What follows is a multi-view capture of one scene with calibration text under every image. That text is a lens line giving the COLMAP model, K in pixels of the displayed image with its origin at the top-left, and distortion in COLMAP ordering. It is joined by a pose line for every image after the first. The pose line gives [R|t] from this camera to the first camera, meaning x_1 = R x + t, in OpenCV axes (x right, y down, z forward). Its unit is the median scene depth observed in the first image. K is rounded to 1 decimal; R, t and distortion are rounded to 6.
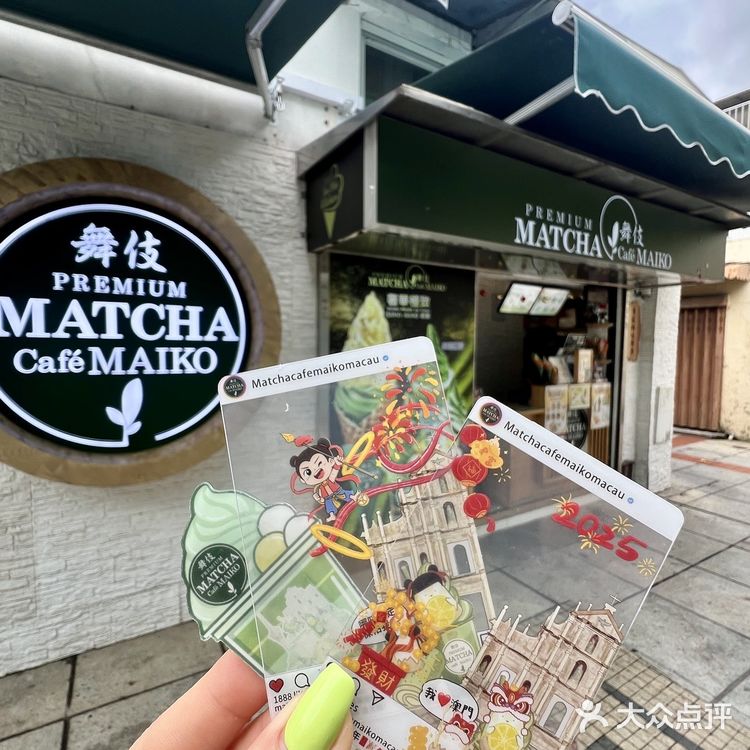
lens RADIAL K [[440.2, 0, 375.0], [0, 440.2, 375.0], [0, 0, 1]] dist [-0.002807, -0.000281]
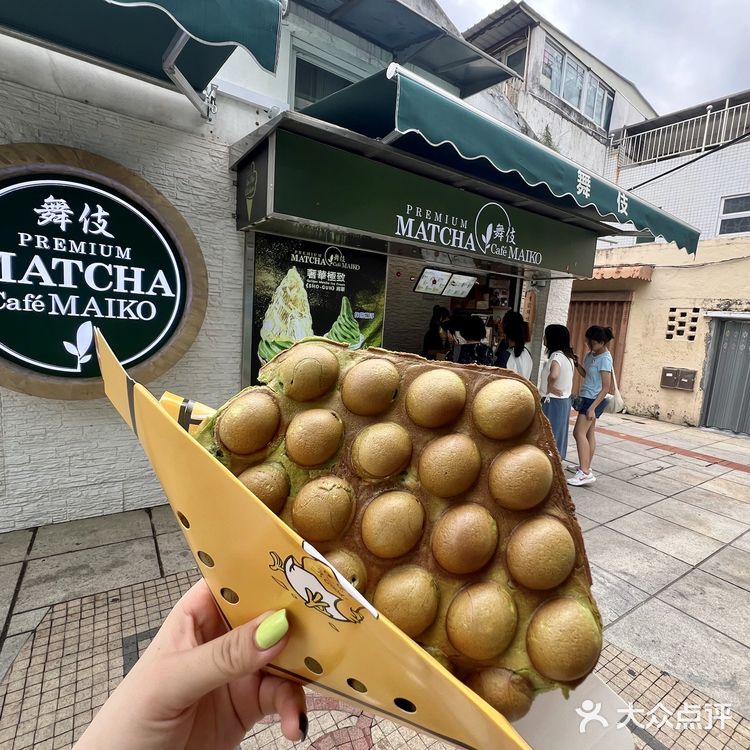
lens RADIAL K [[405.7, 0, 375.0], [0, 405.7, 375.0], [0, 0, 1]] dist [-0.000634, 0.002235]
pose [[0.997082, 0.054551, 0.053395, 0.225830], [-0.057898, 0.996315, 0.063275, 0.040282], [-0.049746, -0.066182, 0.996567, -0.223545]]
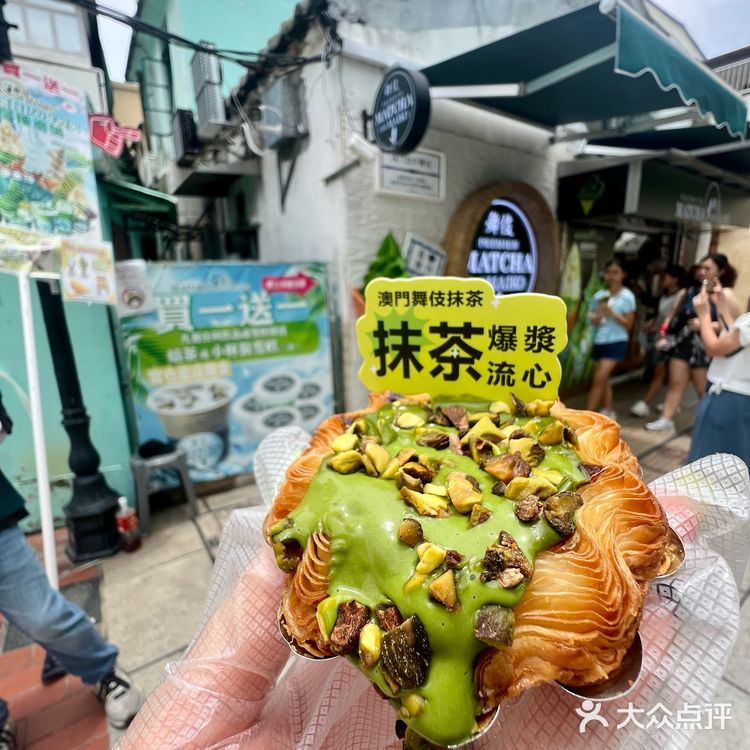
lens RADIAL K [[405.7, 0, 375.0], [0, 405.7, 375.0], [0, 0, 1]] dist [-0.000634, 0.002235]
pose [[0.997125, -0.036970, 0.066138, -1.162652], [0.025868, 0.986540, 0.161461, 0.062231], [-0.071217, -0.159286, 0.984660, -0.770910]]
